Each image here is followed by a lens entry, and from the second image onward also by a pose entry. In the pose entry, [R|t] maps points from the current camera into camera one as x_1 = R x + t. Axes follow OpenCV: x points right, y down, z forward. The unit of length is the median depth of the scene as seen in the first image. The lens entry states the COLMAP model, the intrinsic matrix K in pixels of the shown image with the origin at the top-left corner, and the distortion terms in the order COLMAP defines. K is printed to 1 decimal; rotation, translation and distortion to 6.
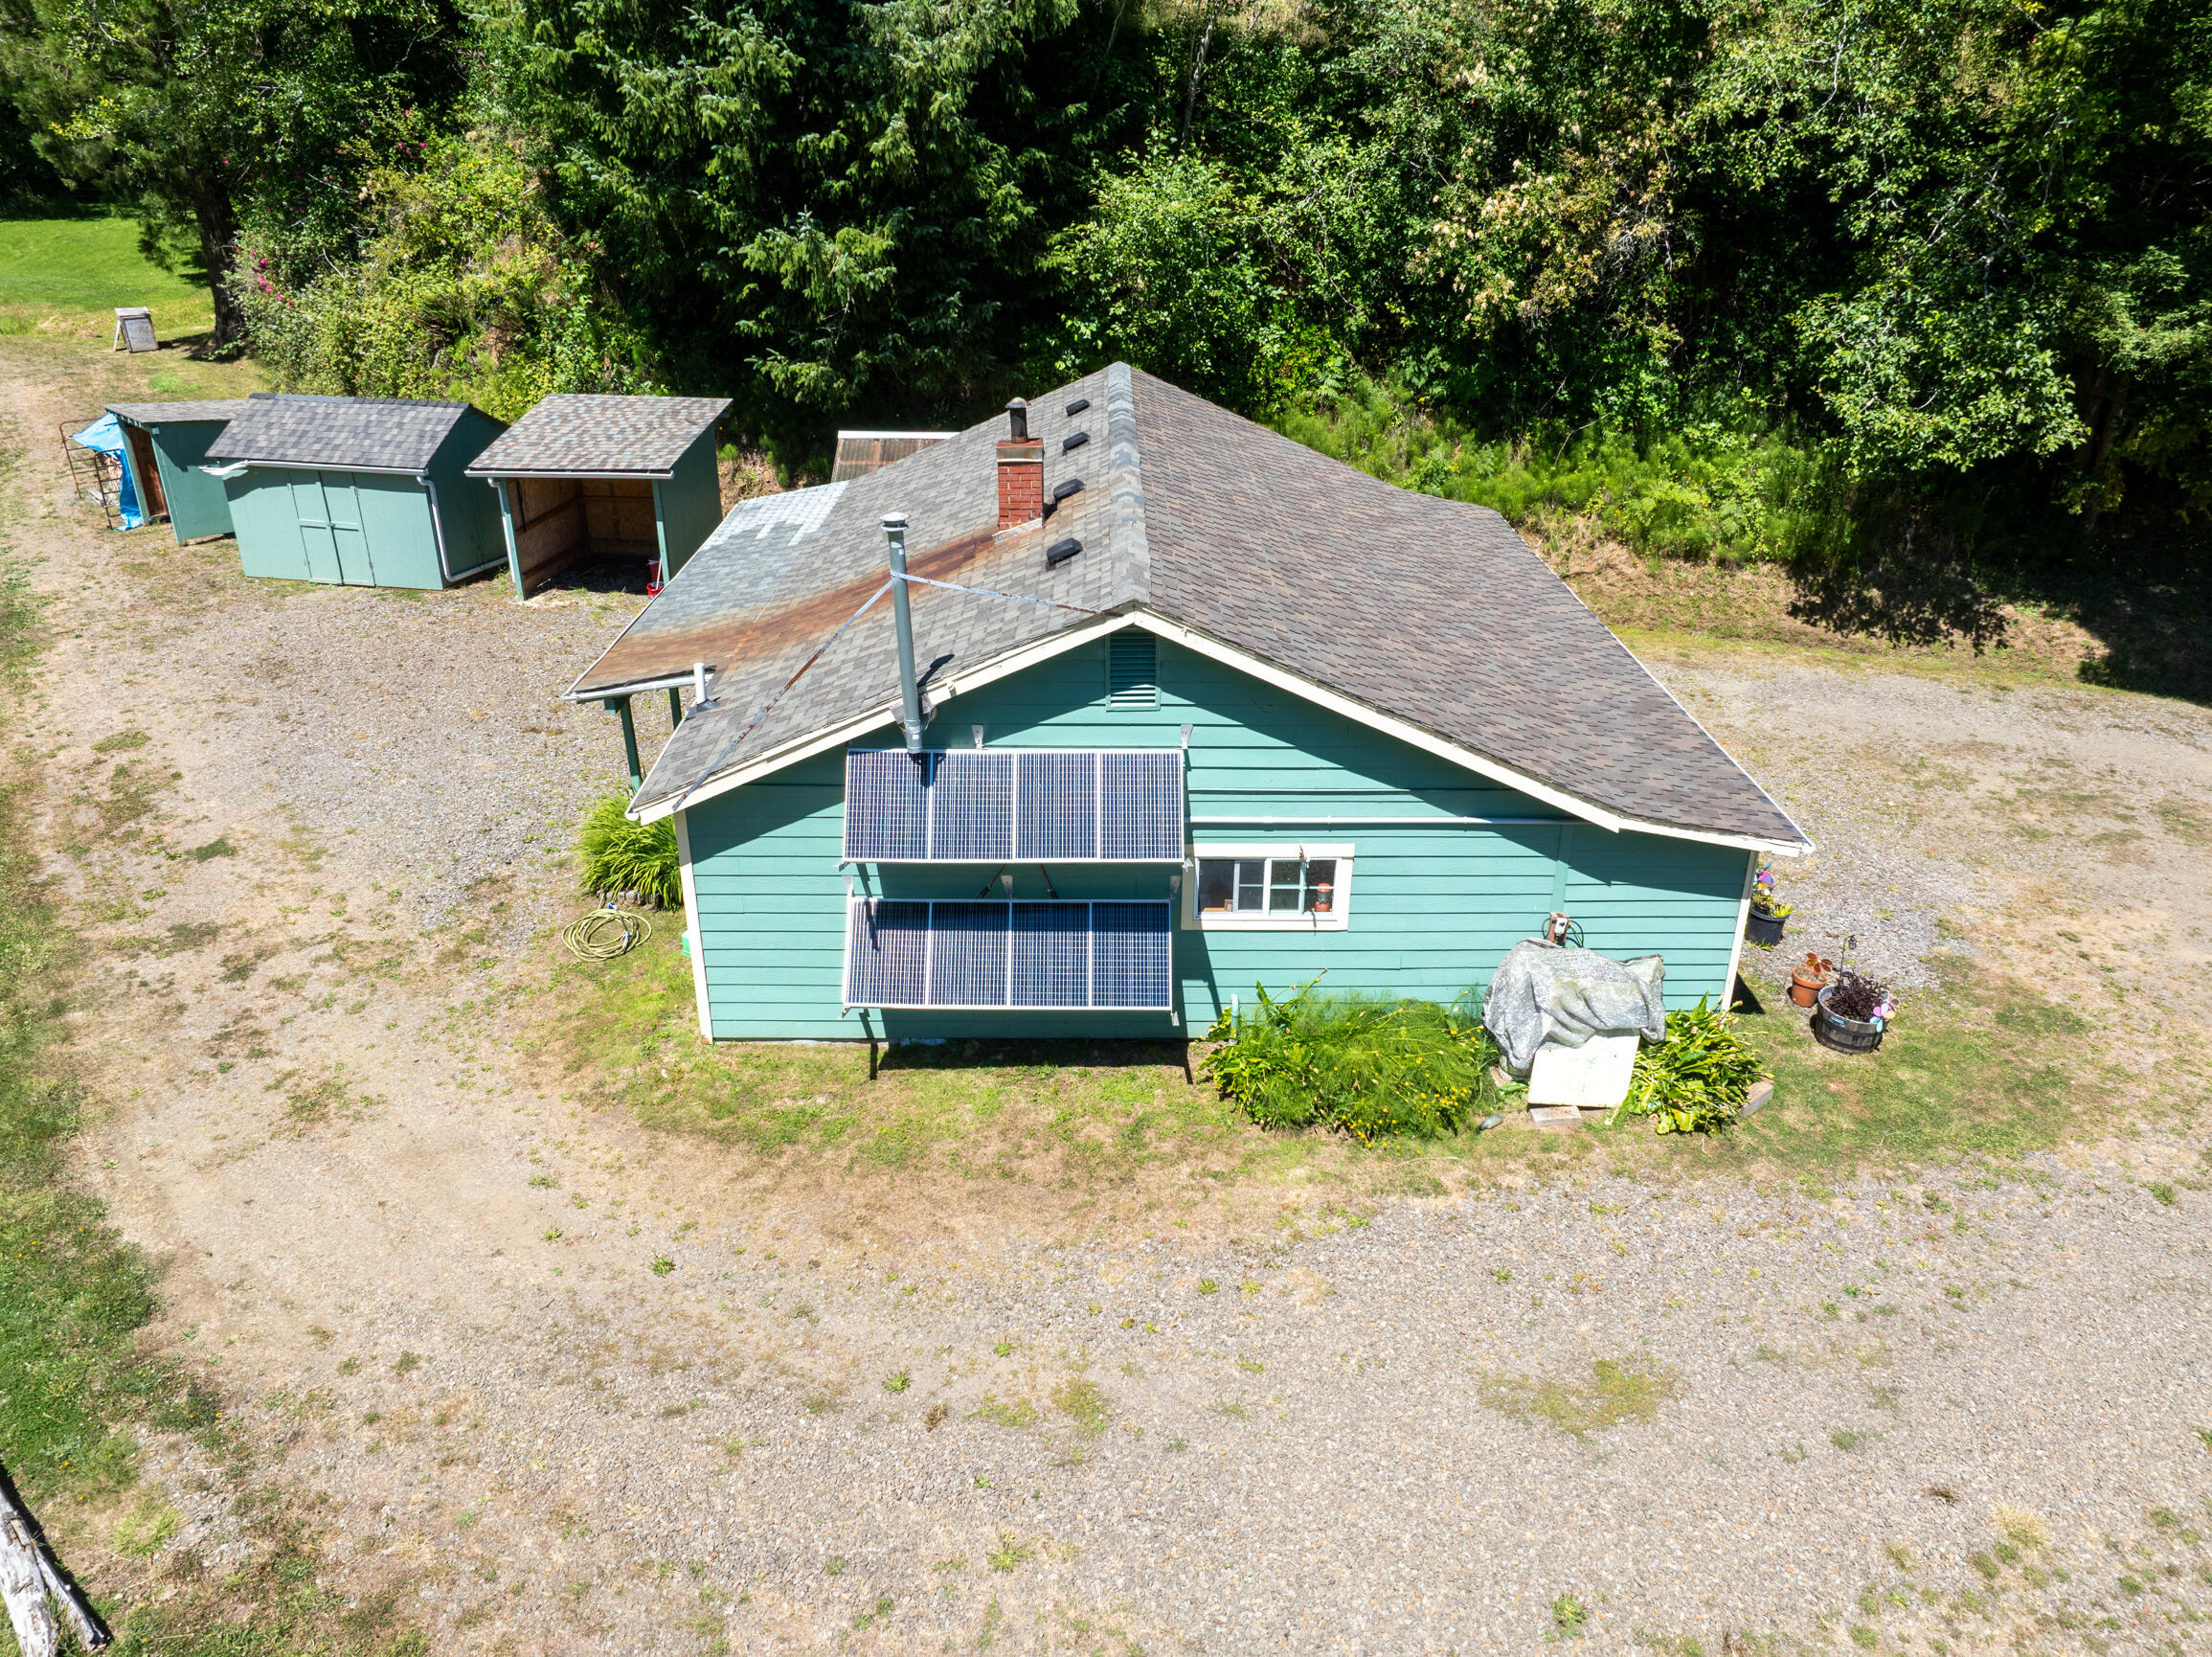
lens RADIAL K [[1532.8, 0, 1106.0], [0, 1532.8, 828.5], [0, 0, 1]] dist [-0.039569, 0.003331]
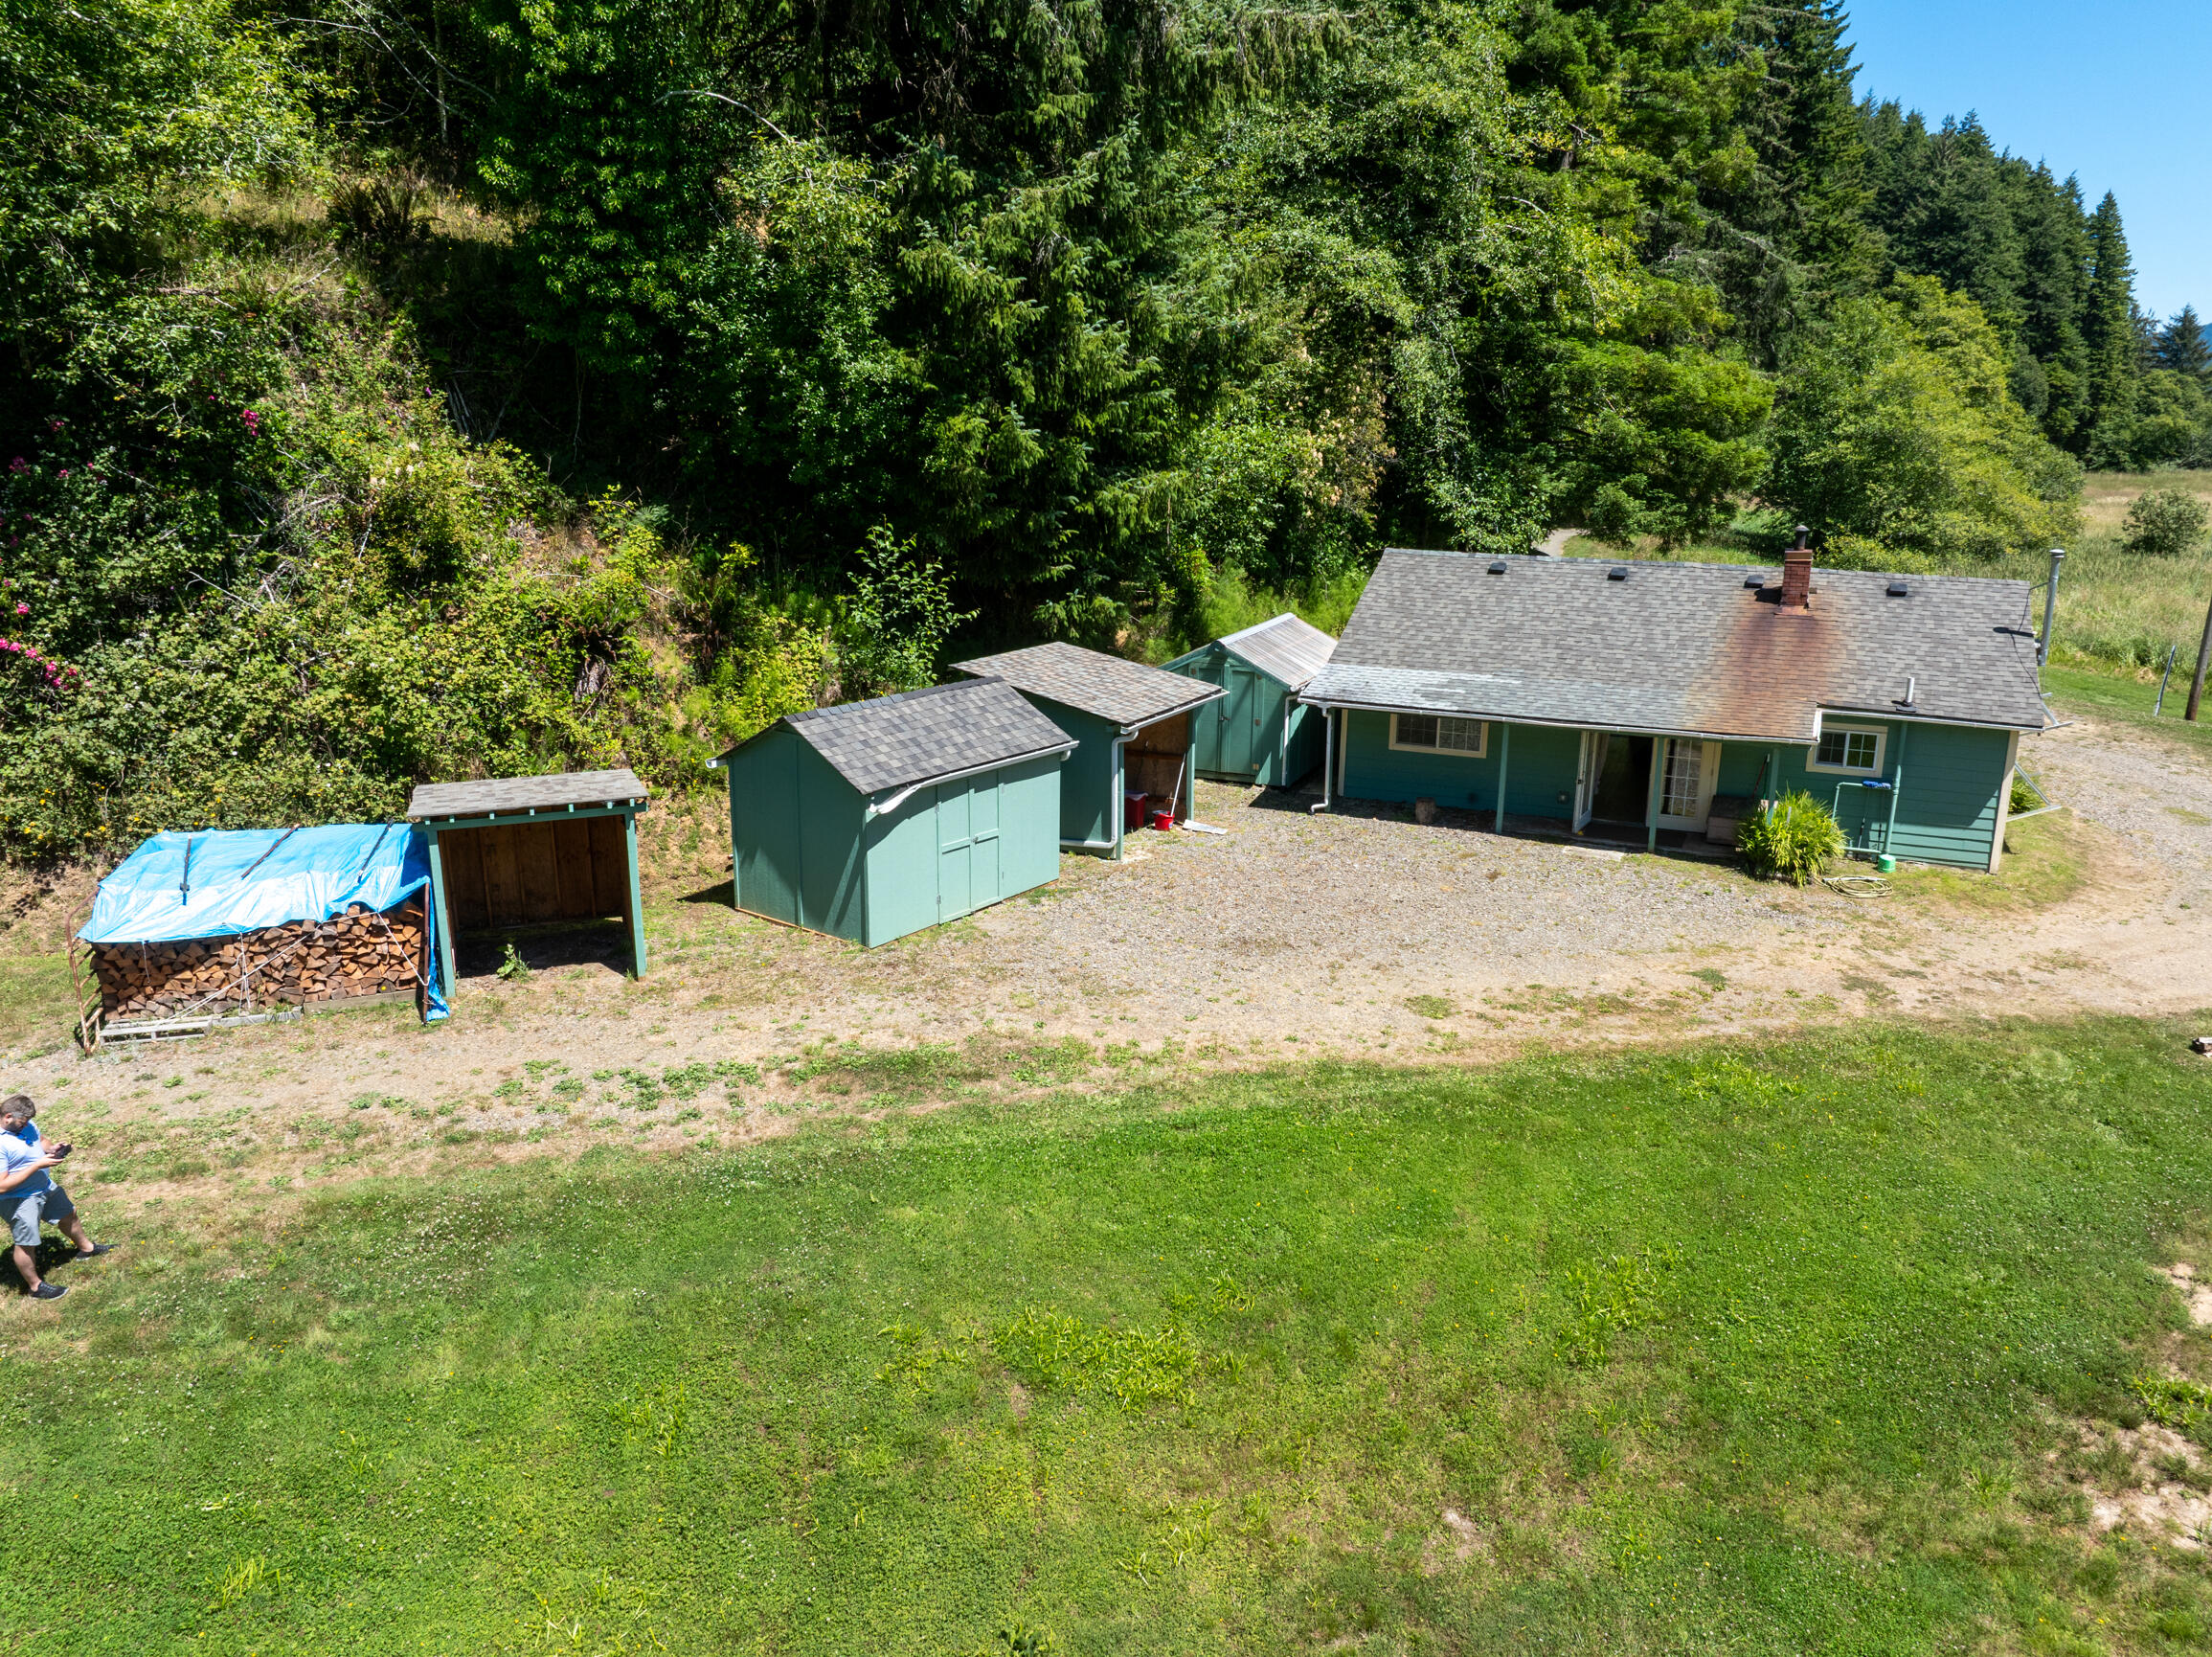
lens RADIAL K [[1532.8, 0, 1106.0], [0, 1532.8, 828.5], [0, 0, 1]] dist [-0.039569, 0.003331]
pose [[0.412809, -0.244137, 0.877488, -1.572878], [0.391536, 0.917416, 0.071050, -0.309056], [-0.822367, 0.314238, 0.474306, 0.716808]]
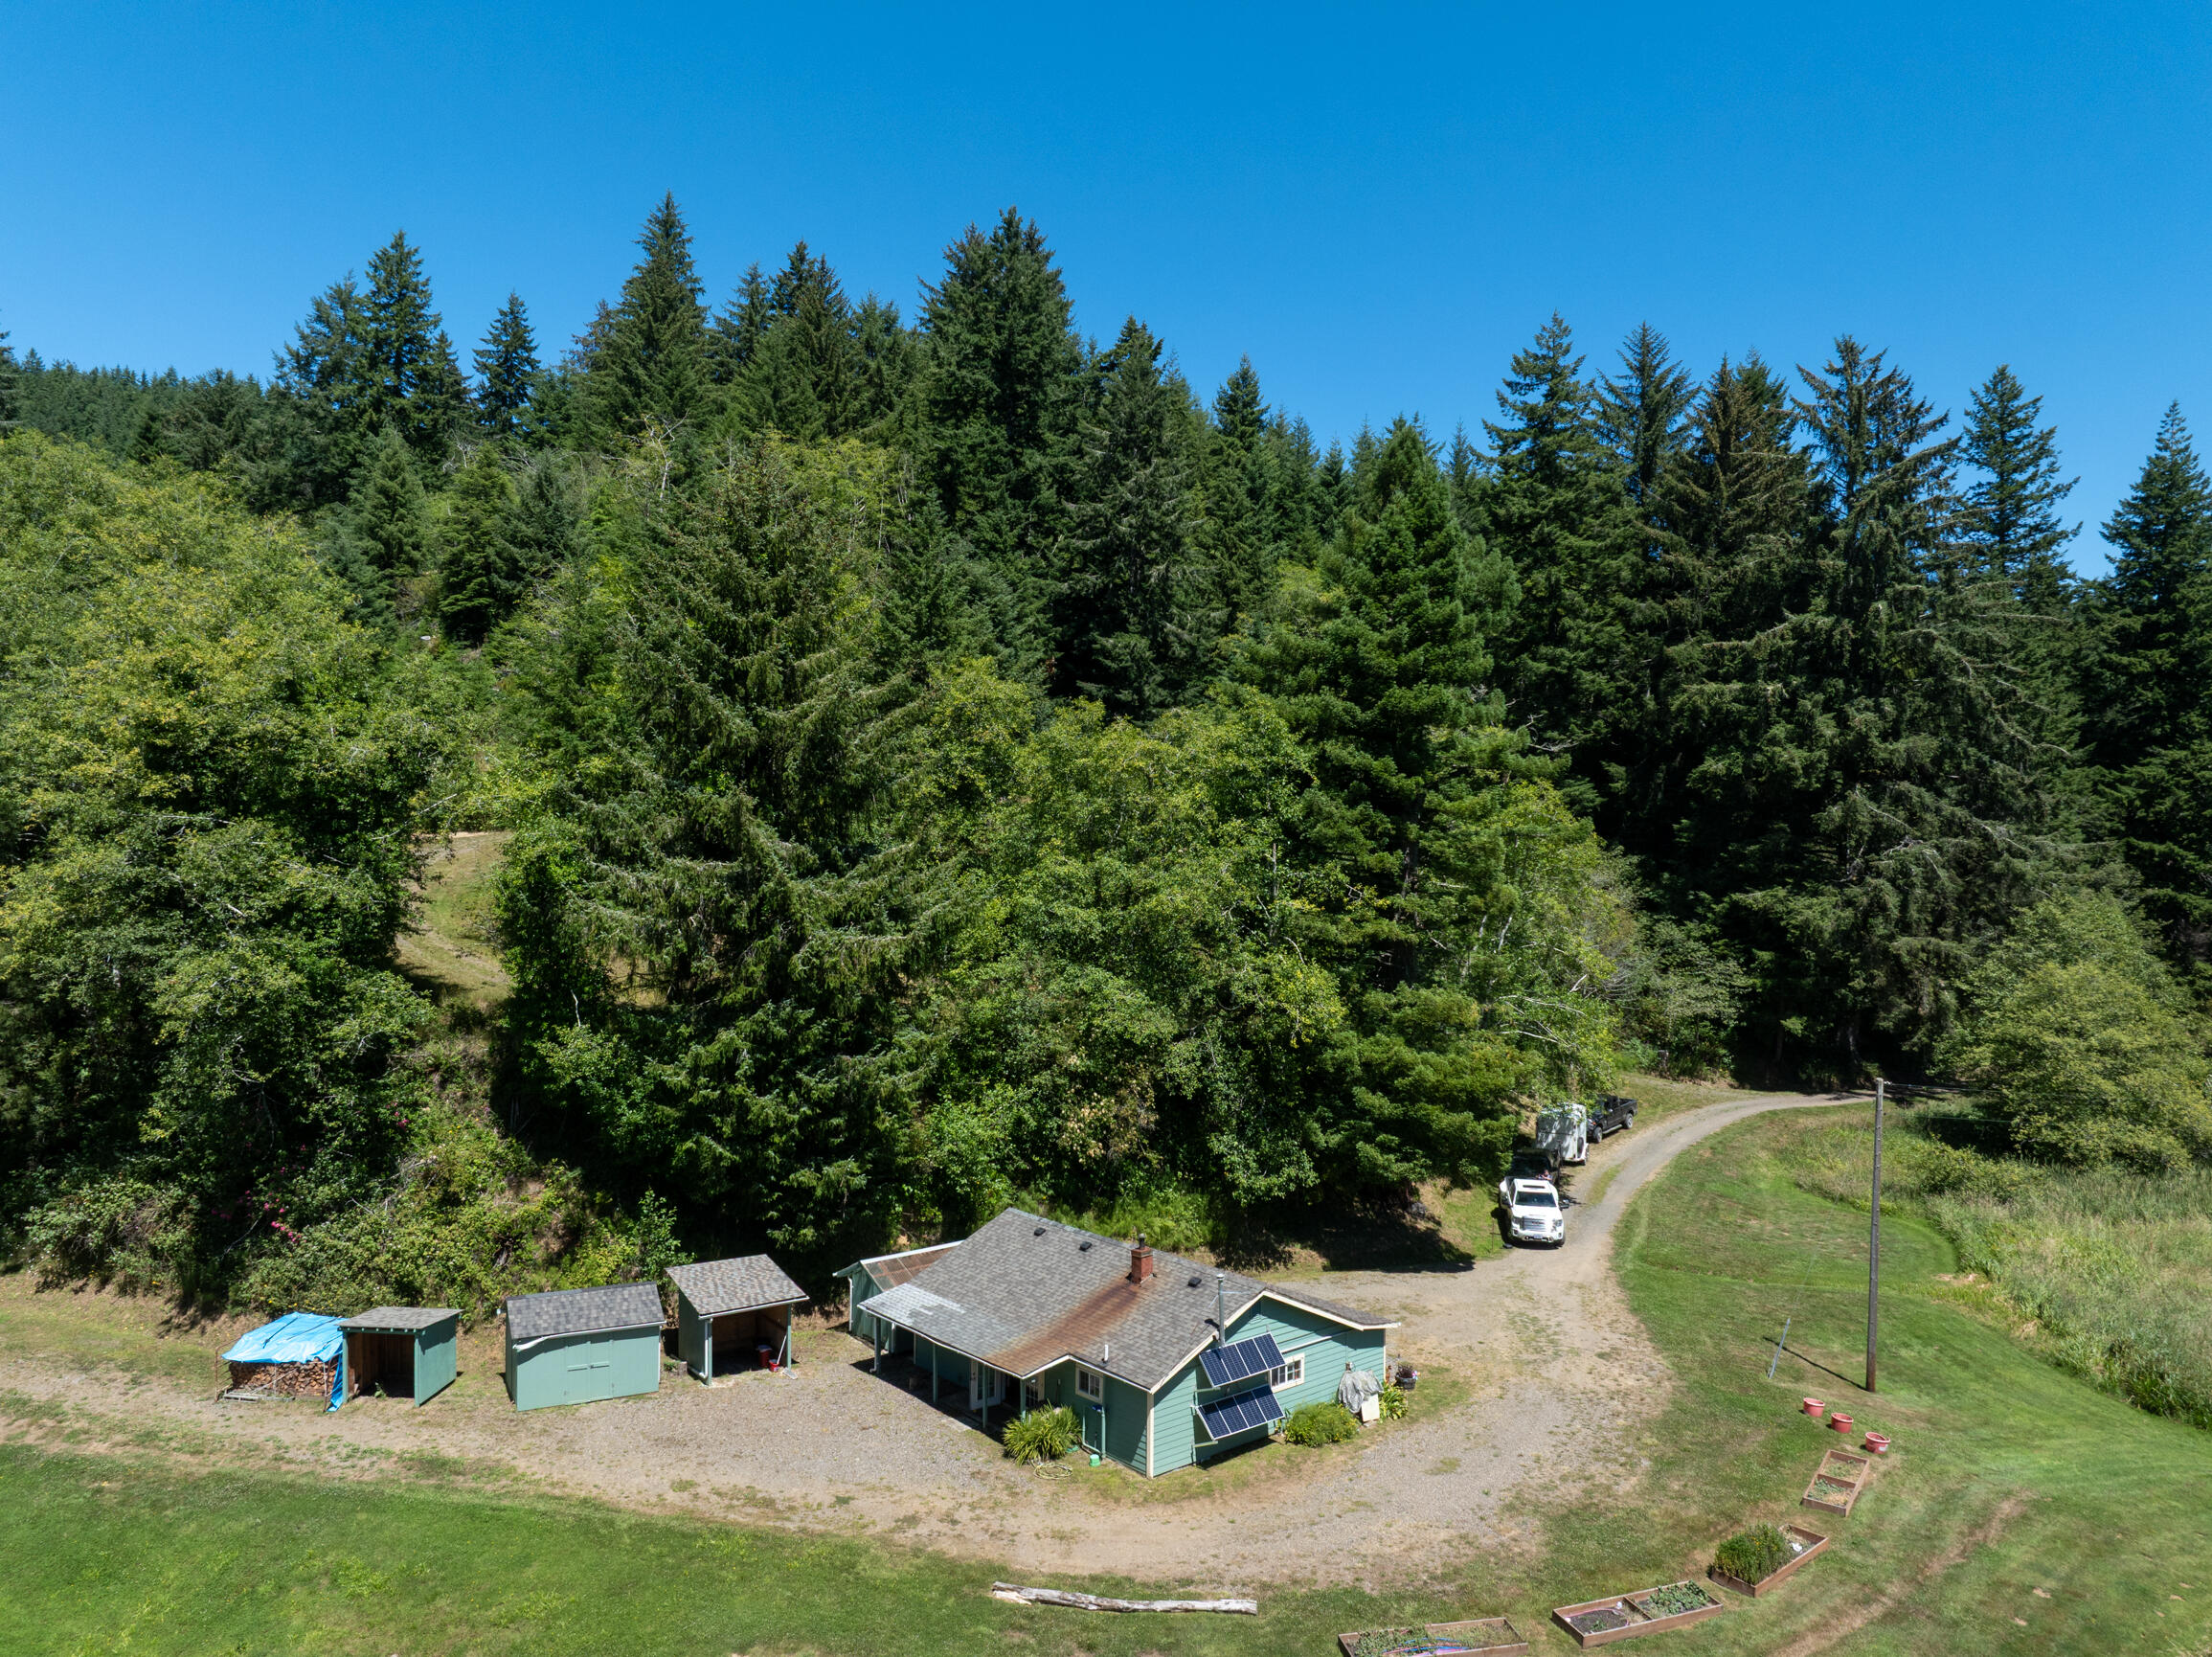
lens RADIAL K [[1532.8, 0, 1106.0], [0, 1532.8, 828.5], [0, 0, 1]] dist [-0.039569, 0.003331]
pose [[0.762722, 0.005139, 0.646706, -1.537733], [0.277346, 0.900749, -0.334260, -0.019040], [-0.584238, 0.434309, 0.685596, -0.997188]]
